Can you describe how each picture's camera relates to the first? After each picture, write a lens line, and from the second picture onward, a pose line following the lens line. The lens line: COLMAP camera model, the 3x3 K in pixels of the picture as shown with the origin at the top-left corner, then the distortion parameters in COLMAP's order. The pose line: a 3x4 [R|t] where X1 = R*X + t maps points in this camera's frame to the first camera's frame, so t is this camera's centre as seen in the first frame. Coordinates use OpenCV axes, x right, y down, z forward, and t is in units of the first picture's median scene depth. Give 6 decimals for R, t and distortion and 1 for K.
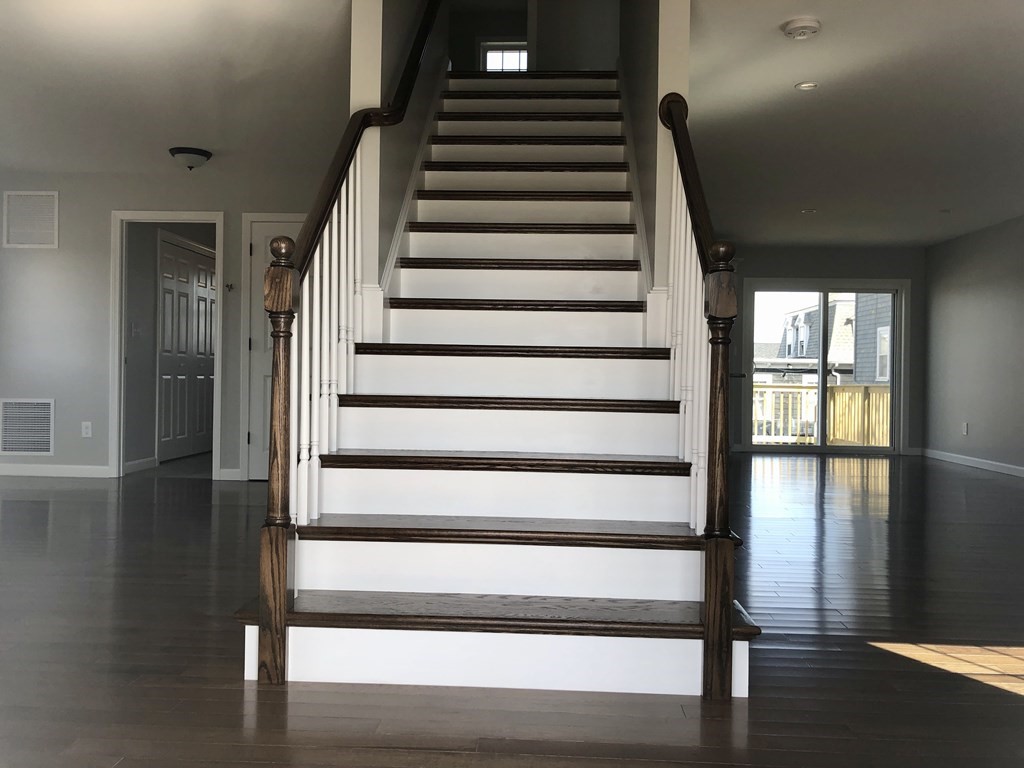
lens RADIAL K [[838.9, 0, 501.1], [0, 838.9, 368.9], [0, 0, 1]] dist [0.054925, -0.043546]
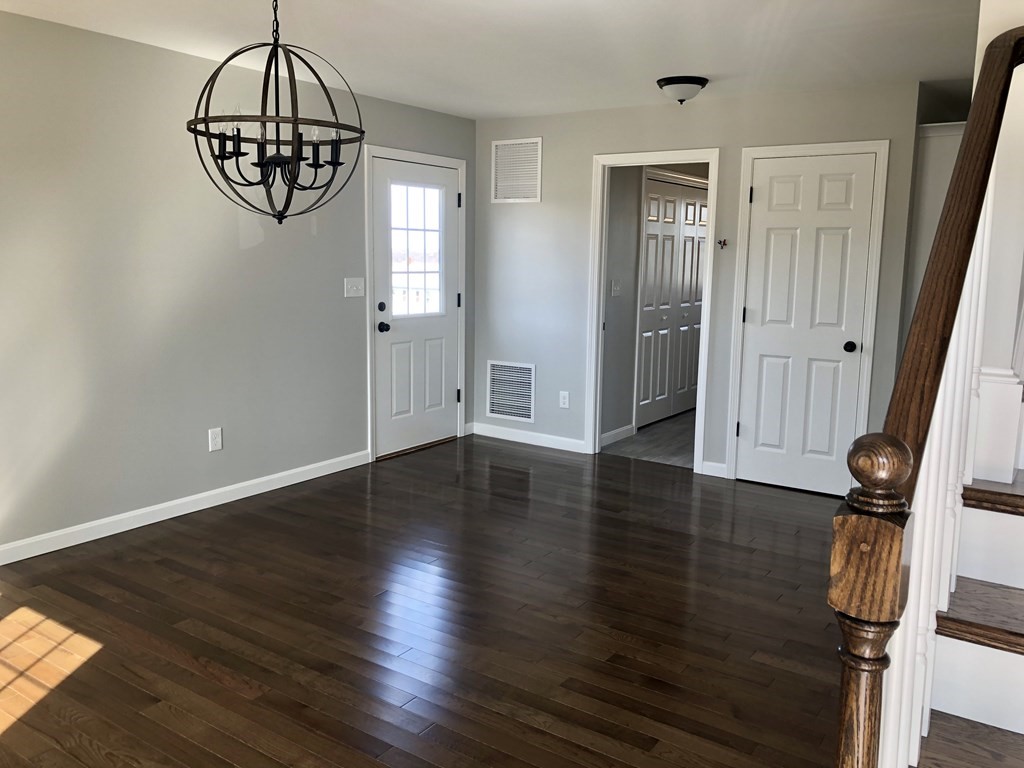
lens RADIAL K [[838.9, 0, 493.5], [0, 838.9, 365.3], [0, 0, 1]] dist [0.054925, -0.043546]
pose [[0.844837, 0.072521, -0.530087, -0.069560], [-0.004597, 0.991718, 0.128352, -0.083106], [0.535005, -0.106000, 0.838173, 0.191626]]
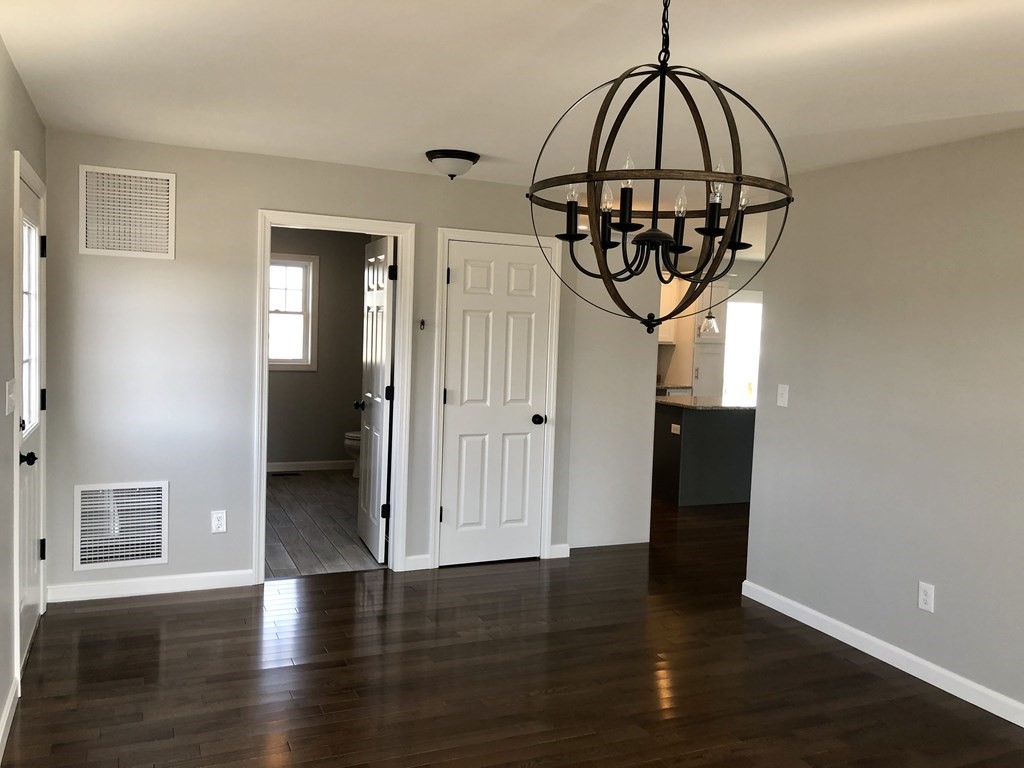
lens RADIAL K [[838.9, 0, 534.0], [0, 838.9, 369.8], [0, 0, 1]] dist [0.054925, -0.043546]
pose [[0.891462, -0.004757, 0.453070, -0.572442], [-0.025954, 0.997767, 0.061544, -0.103516], [-0.452351, -0.066623, 0.889348, 0.265437]]
